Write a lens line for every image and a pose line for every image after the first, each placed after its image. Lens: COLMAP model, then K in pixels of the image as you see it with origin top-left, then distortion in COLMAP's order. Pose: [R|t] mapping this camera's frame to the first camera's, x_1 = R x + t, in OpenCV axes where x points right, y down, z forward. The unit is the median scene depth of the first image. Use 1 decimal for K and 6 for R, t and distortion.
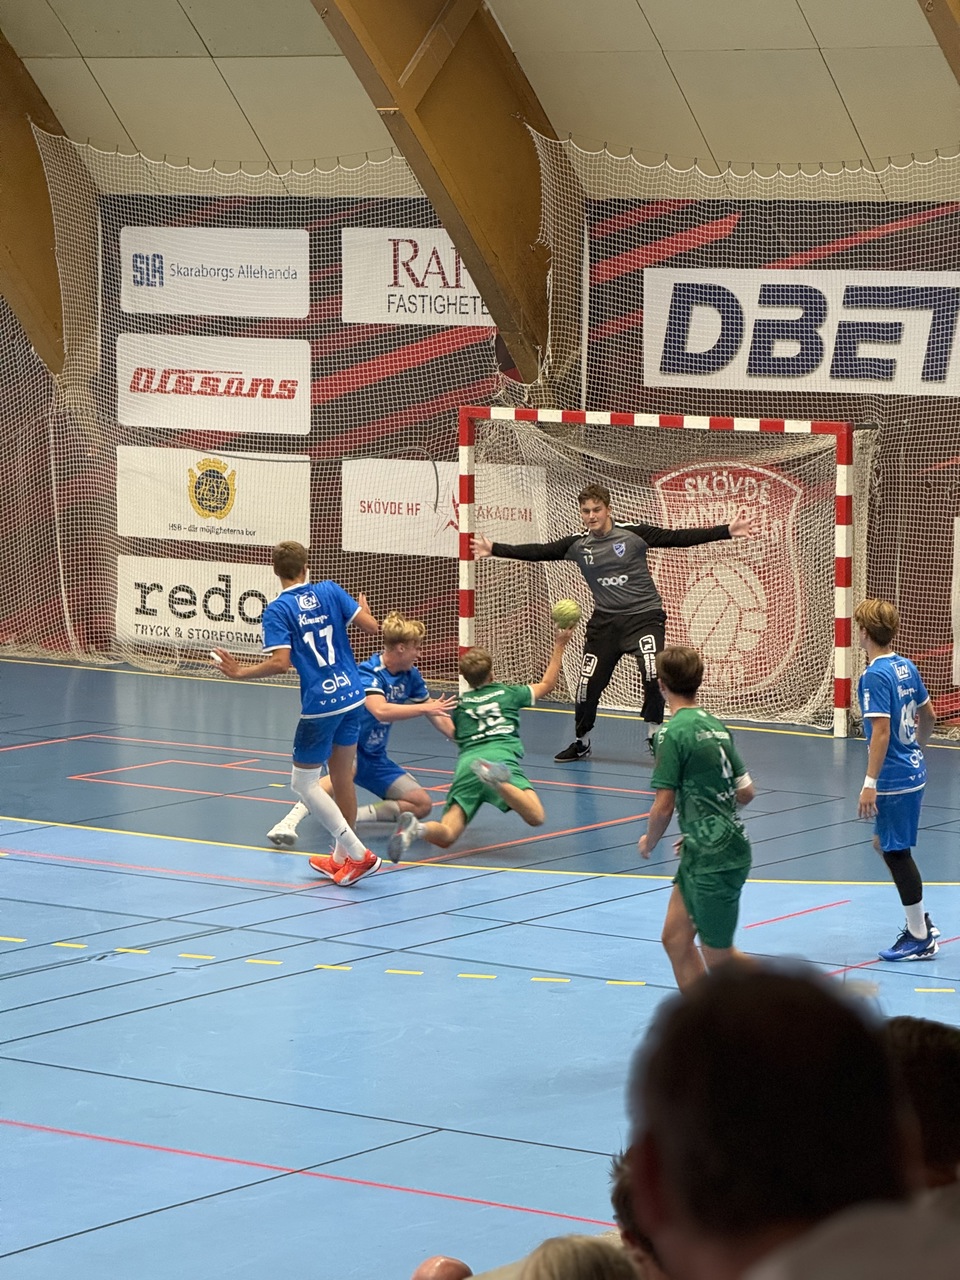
lens RADIAL K [[4537.5, 0, 480.0], [0, 4537.5, 640.0], [0, 0, 1]] dist [0.162979, 2.355846]
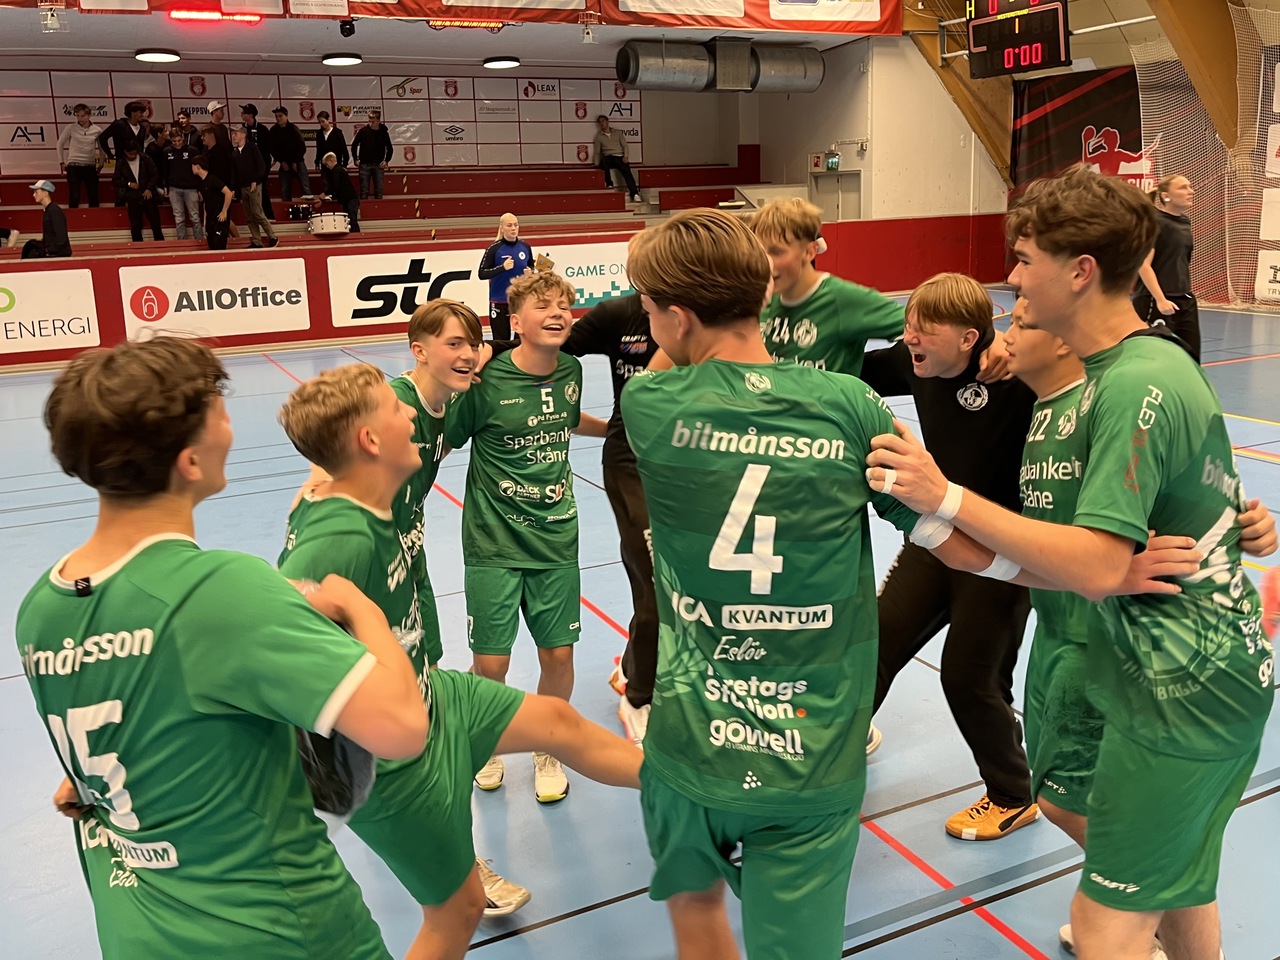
lens RADIAL K [[1139.0, 0, 637.4], [0, 1139.0, 409.2], [0, 0, 1]] dist [0.021266, 0.003848]
pose [[0.887240, 0.055390, -0.457970, -0.087107], [-0.014062, 0.995551, 0.093166, 0.005201], [0.461093, -0.076220, 0.884072, 0.478328]]
